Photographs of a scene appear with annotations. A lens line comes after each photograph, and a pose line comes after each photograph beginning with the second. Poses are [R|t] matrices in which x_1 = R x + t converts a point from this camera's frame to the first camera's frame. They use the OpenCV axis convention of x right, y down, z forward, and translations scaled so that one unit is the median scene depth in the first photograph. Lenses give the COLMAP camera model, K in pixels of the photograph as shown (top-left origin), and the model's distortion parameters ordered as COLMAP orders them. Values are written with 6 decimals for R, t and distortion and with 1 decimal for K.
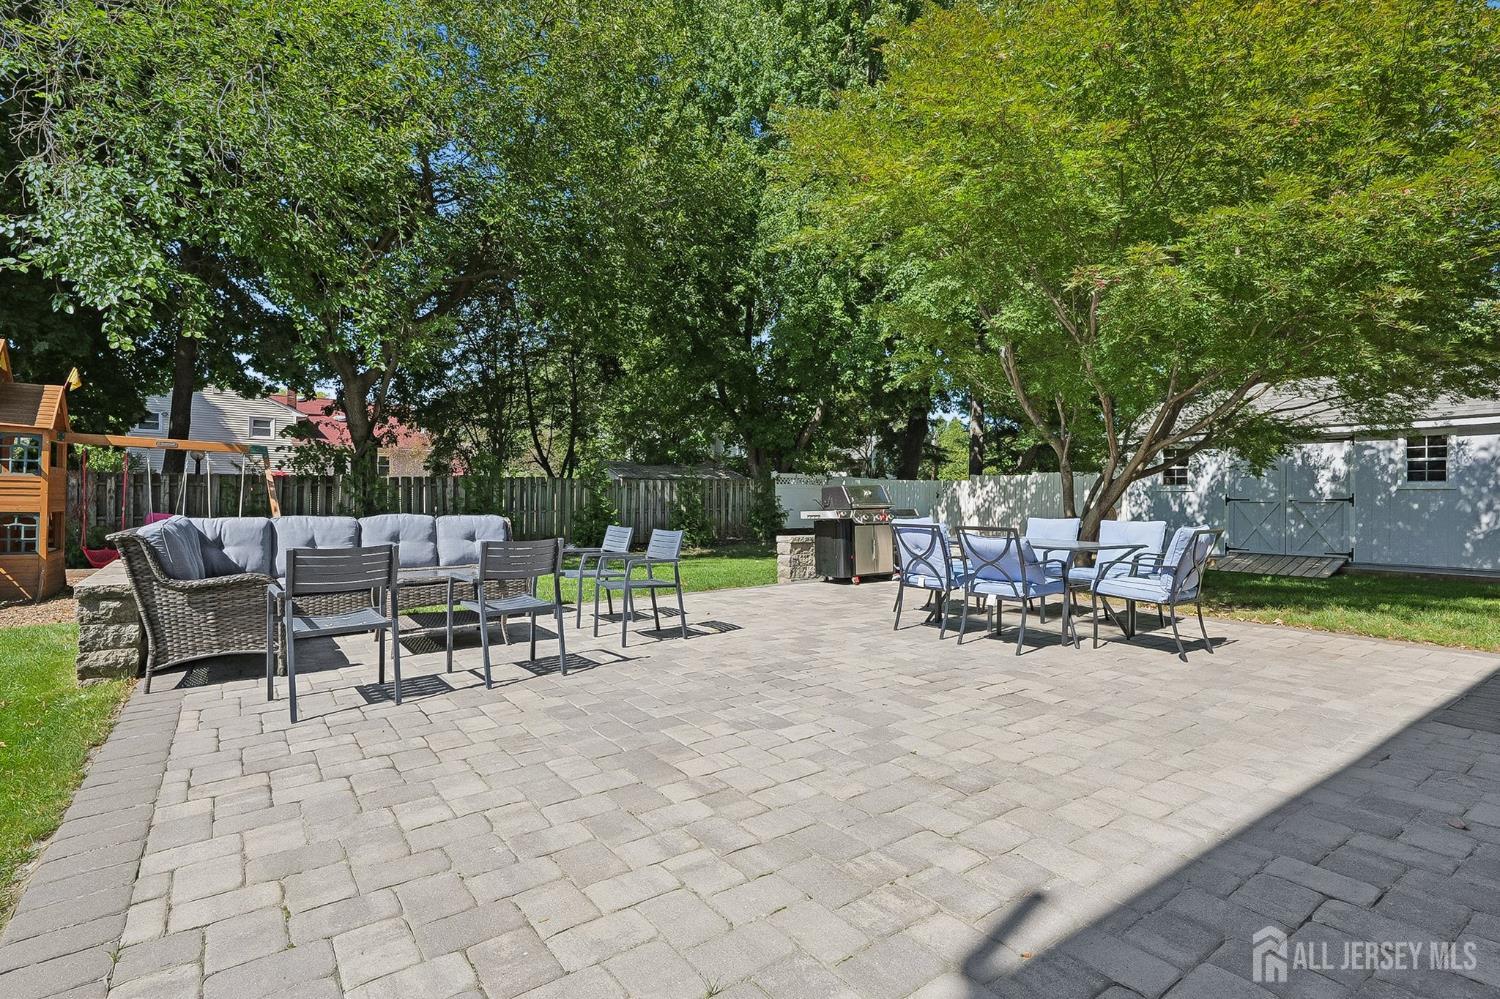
lens RADIAL K [[720.8, 0, 749.6], [0, 720.8, 499.5], [0, 0, 1]] dist [0.001684, -0.000109]
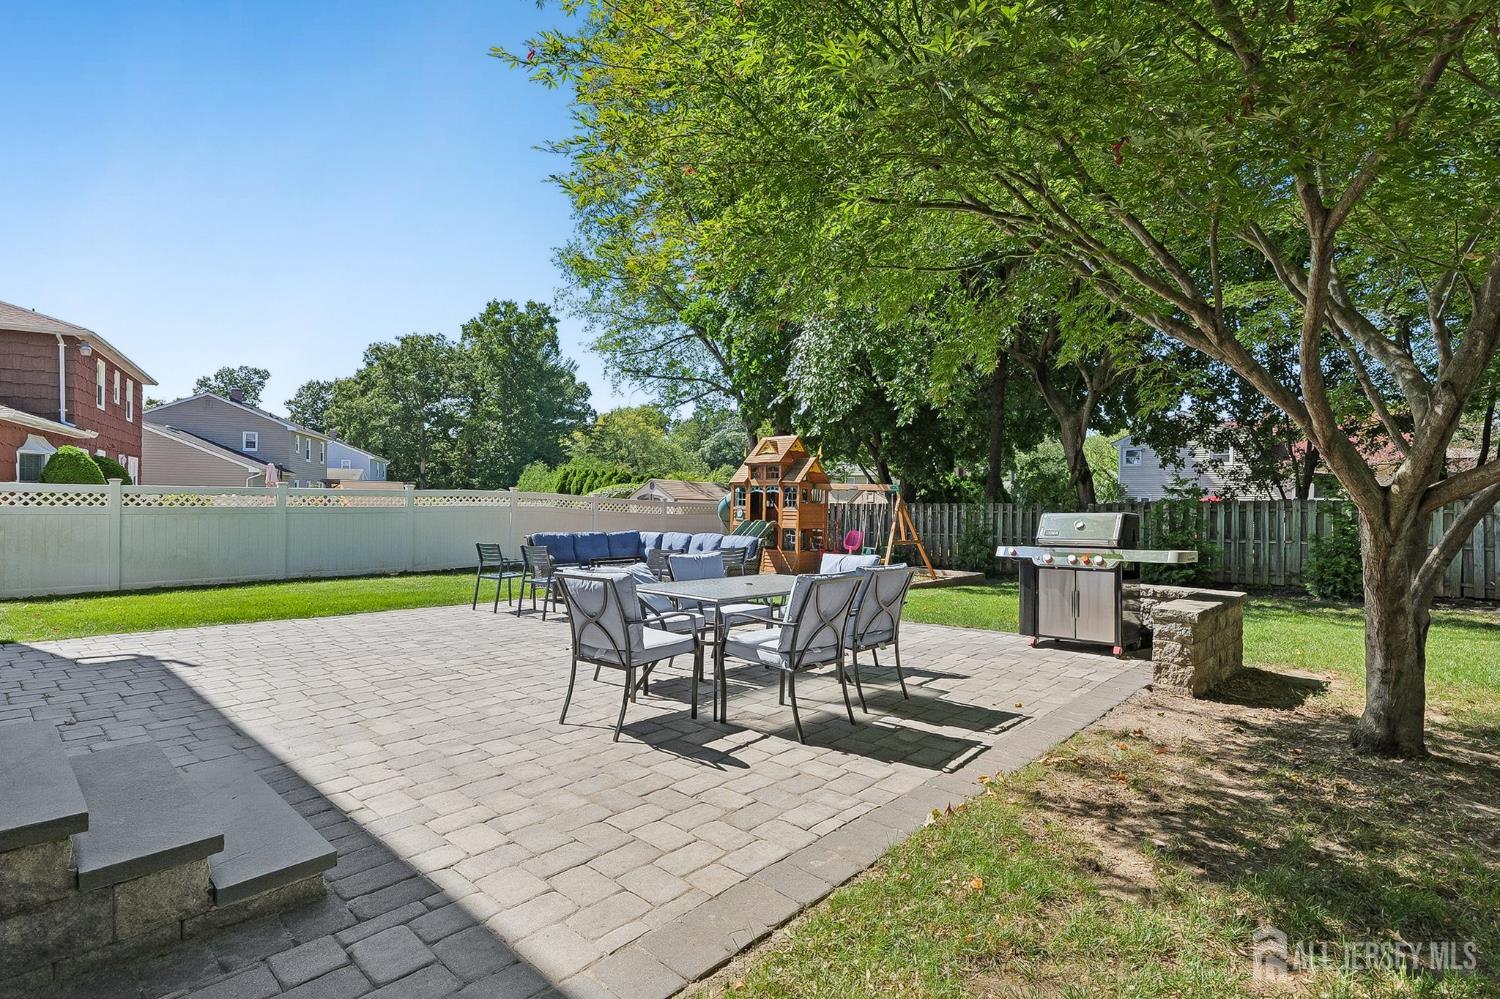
lens RADIAL K [[707.8, 0, 757.9], [0, 707.8, 508.9], [0, 0, 1]] dist [0.005262, -0.000284]
pose [[0.211652, -0.008651, -0.977307, 0.646545], [-0.010293, 0.999886, -0.011080, -0.009803], [0.977291, 0.012404, 0.211538, 0.460226]]
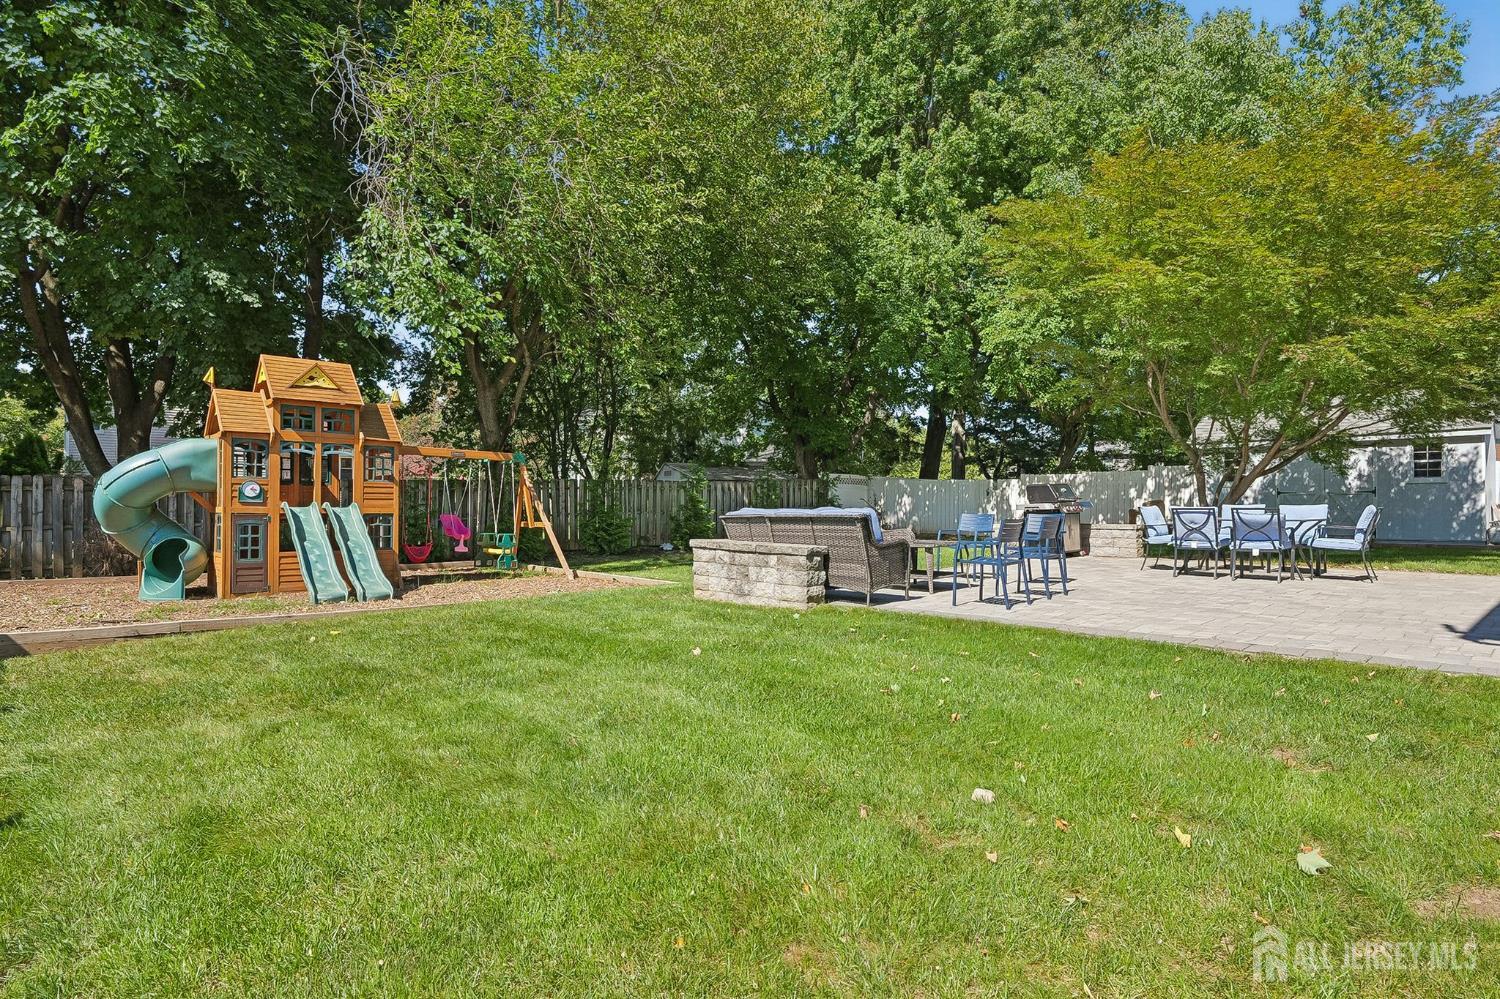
lens RADIAL K [[827.2, 0, 750.0], [0, 827.2, 499.5], [0, 0, 1]] dist [-0.000493, 0.000449]
pose [[0.990518, -0.011709, 0.136883, -0.520690], [0.012275, 0.999919, -0.003287, 0.005138], [-0.136834, 0.004936, 0.990582, -0.350002]]
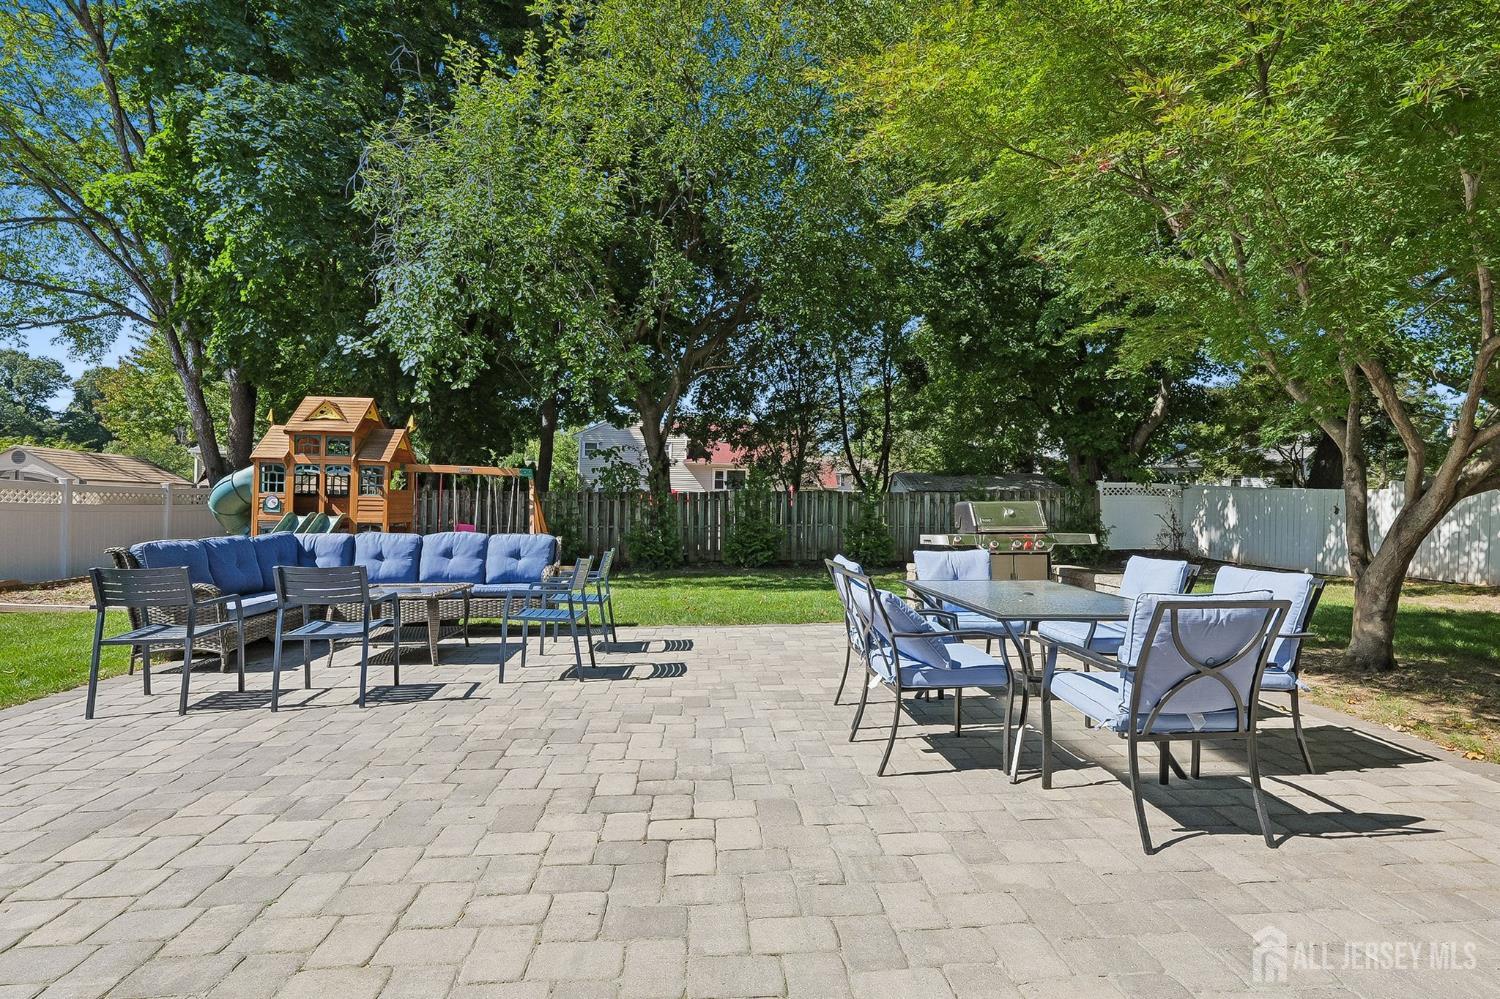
lens RADIAL K [[720.8, 0, 749.6], [0, 720.8, 499.5], [0, 0, 1]] dist [0.001684, -0.000109]
pose [[0.850167, -0.004907, -0.526490, 0.280629], [-0.002763, 0.999901, -0.013781, -0.008976], [0.526506, 0.013171, 0.850069, 0.181939]]
